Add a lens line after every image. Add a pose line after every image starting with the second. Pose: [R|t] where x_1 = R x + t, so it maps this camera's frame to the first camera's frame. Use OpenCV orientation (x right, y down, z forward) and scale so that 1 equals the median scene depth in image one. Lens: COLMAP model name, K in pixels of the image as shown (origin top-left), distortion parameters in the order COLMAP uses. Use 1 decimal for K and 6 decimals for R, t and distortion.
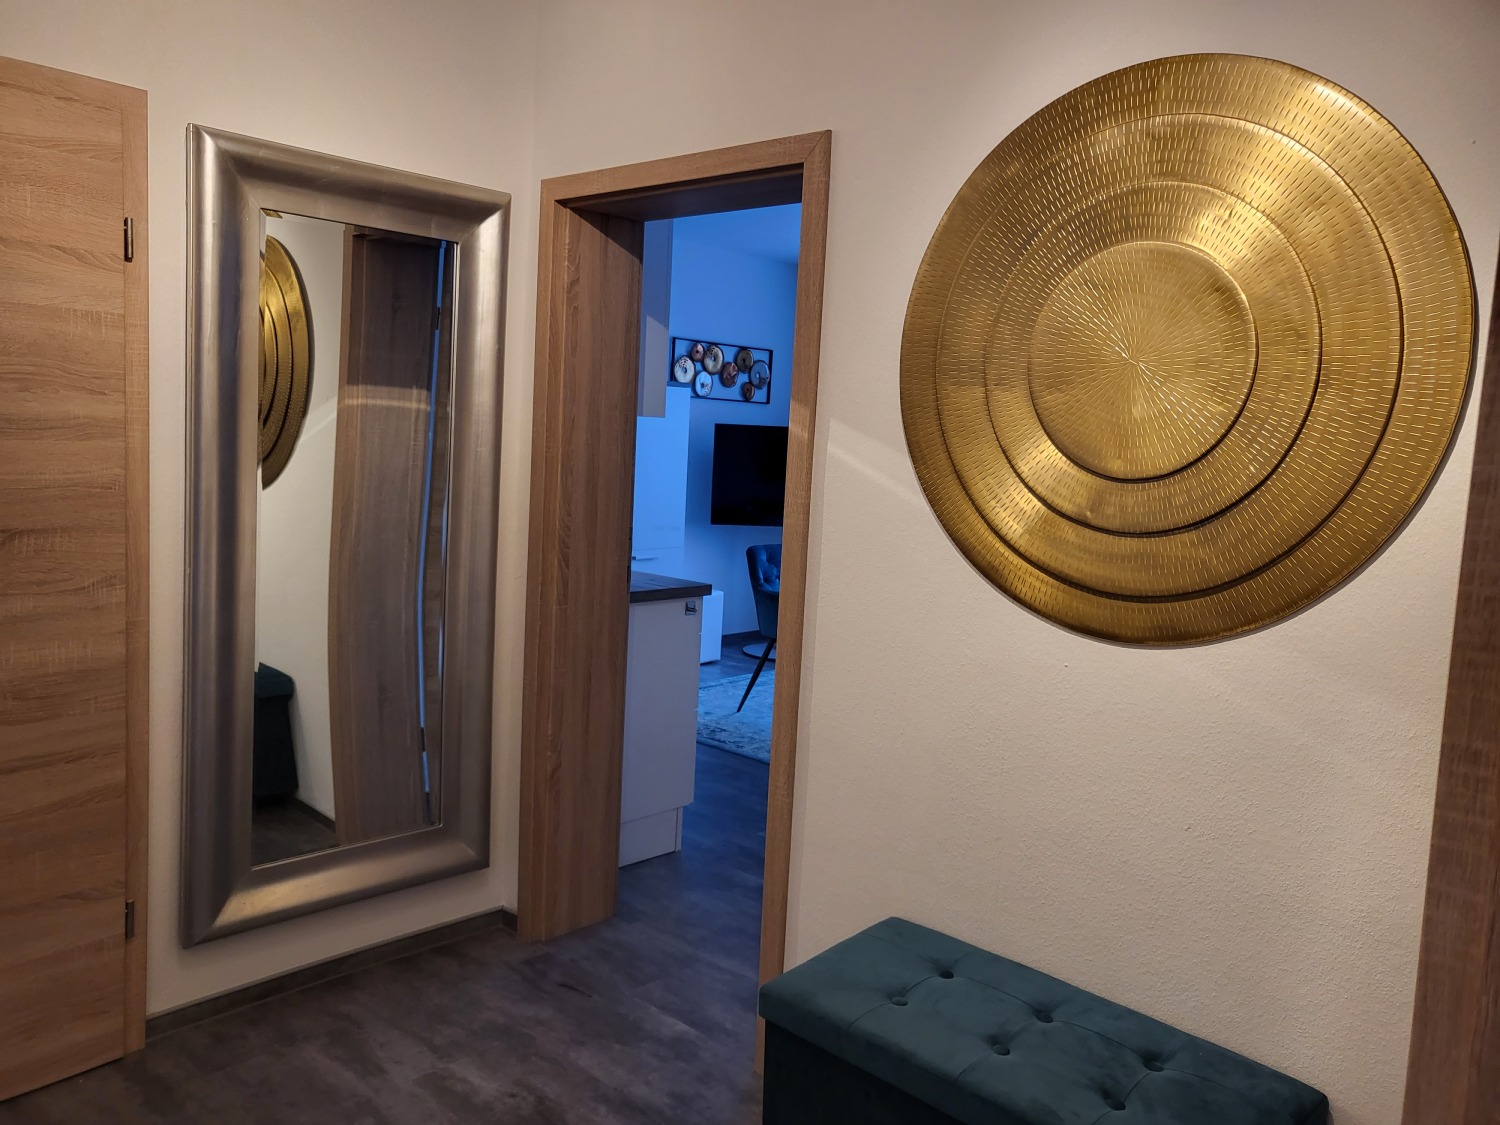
lens RADIAL K [[1173.9, 0, 753.3], [0, 1173.9, 552.0], [0, 0, 1]] dist [-0.007699, 0.048733]
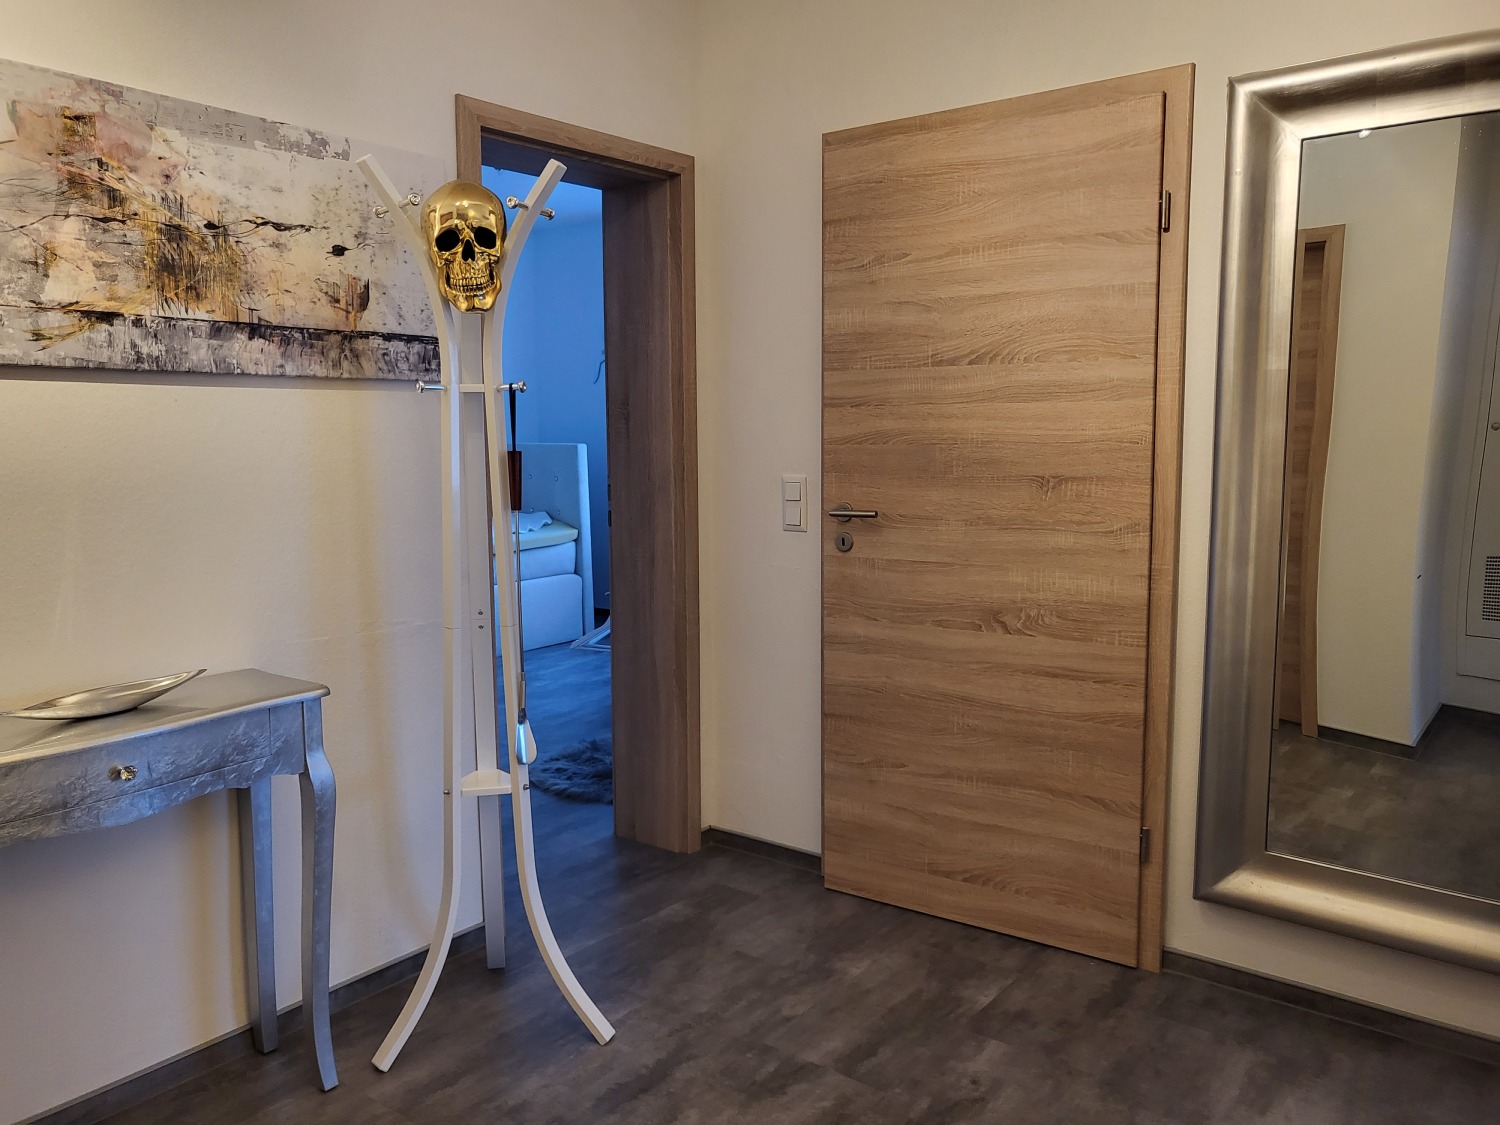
lens RADIAL K [[1173.9, 0, 757.0], [0, 1173.9, 561.8], [0, 0, 1]] dist [-0.007699, 0.048733]
pose [[0.091409, 0.066026, -0.993622, 0.522397], [-0.096604, 0.993681, 0.057143, 0.028186], [0.991117, 0.090764, 0.097209, 0.550643]]
